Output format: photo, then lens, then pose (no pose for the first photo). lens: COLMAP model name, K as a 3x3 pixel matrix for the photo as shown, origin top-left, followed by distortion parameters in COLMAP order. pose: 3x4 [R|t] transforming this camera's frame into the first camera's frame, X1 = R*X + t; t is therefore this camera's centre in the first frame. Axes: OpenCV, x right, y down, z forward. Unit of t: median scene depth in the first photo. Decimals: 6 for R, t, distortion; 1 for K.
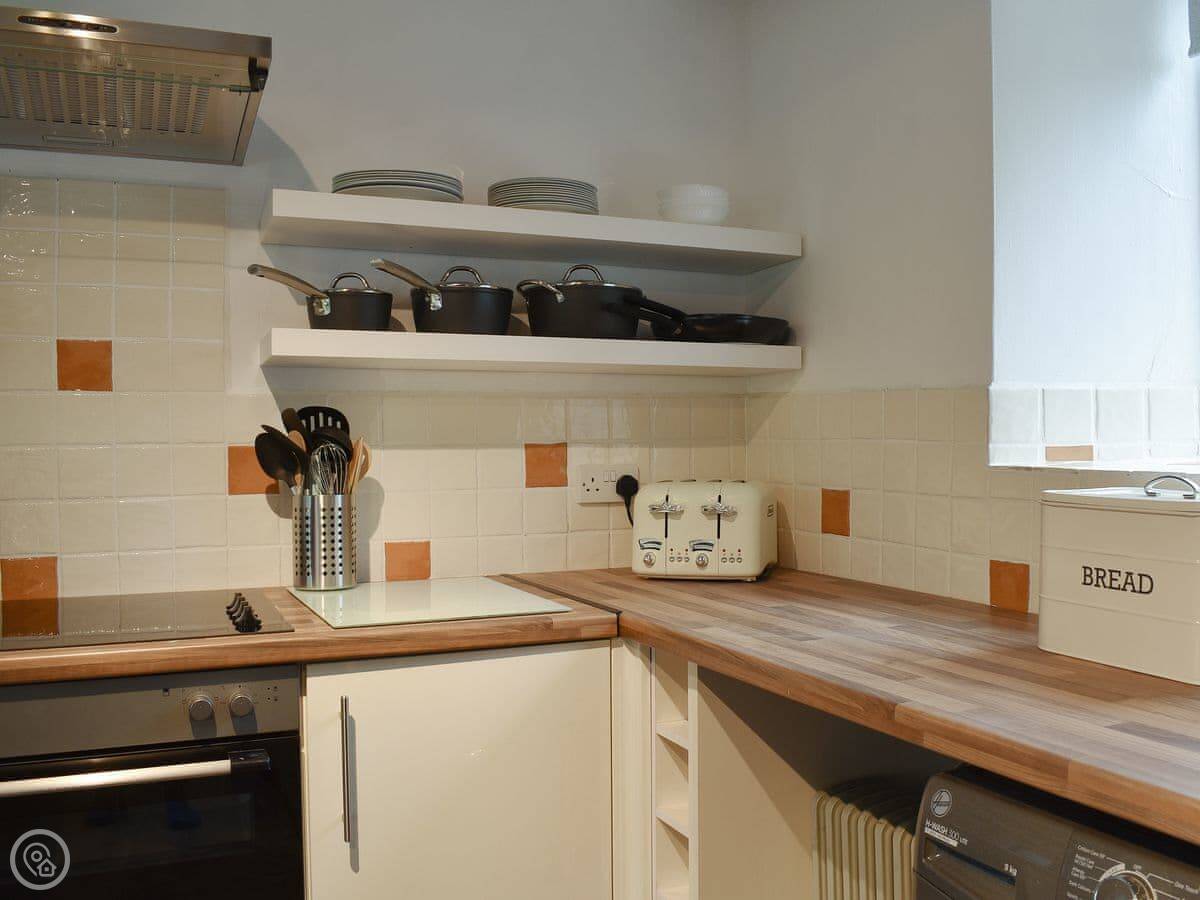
lens RADIAL K [[1167.9, 0, 706.2], [0, 1167.9, 483.1], [0, 0, 1]] dist [0.003816, -0.228474]
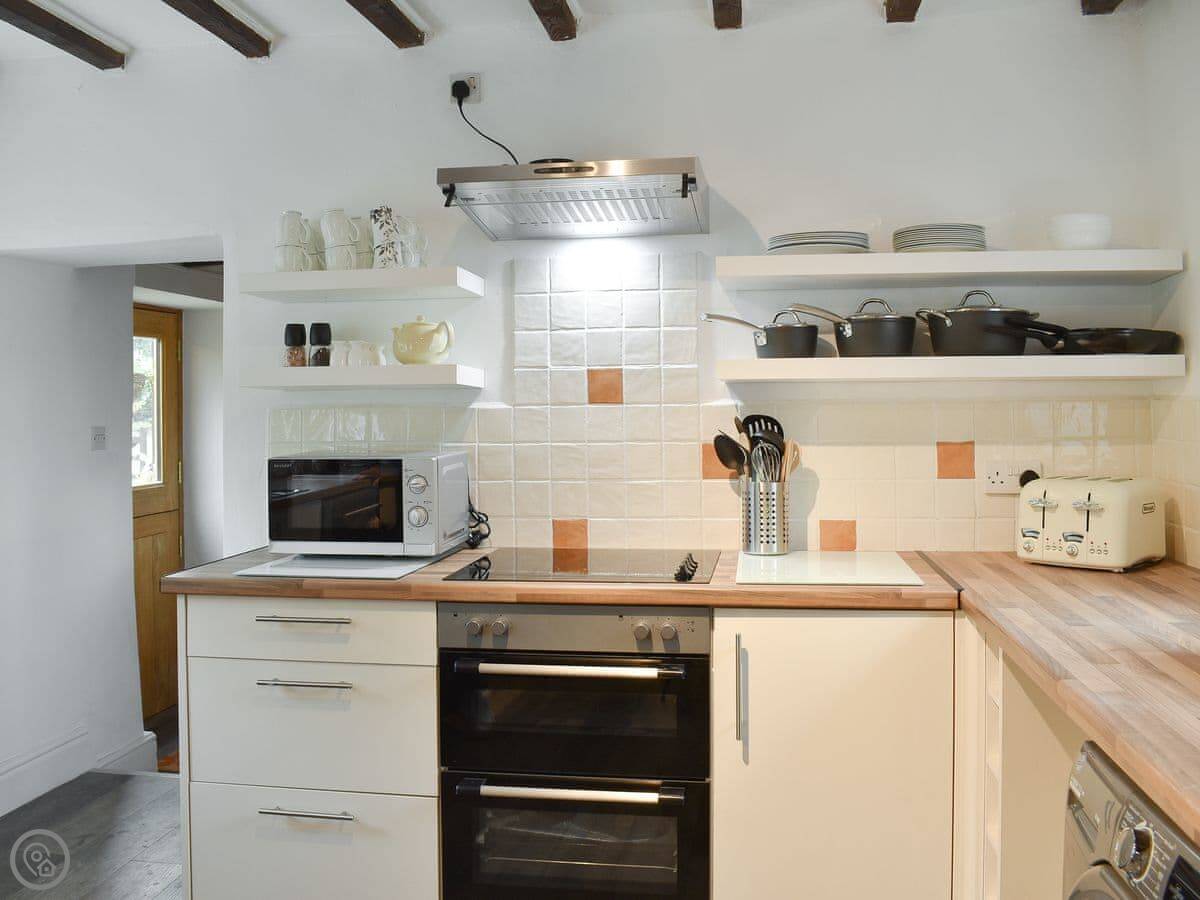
lens RADIAL K [[1138.4, 0, 622.3], [0, 1138.4, 440.4], [0, 0, 1]] dist [-0.089627, 0.015755]
pose [[0.823374, 0.014390, -0.567317, 0.263855], [-0.018210, 0.999834, -0.001068, -0.032137], [0.567207, 0.011210, 0.823499, -0.143833]]
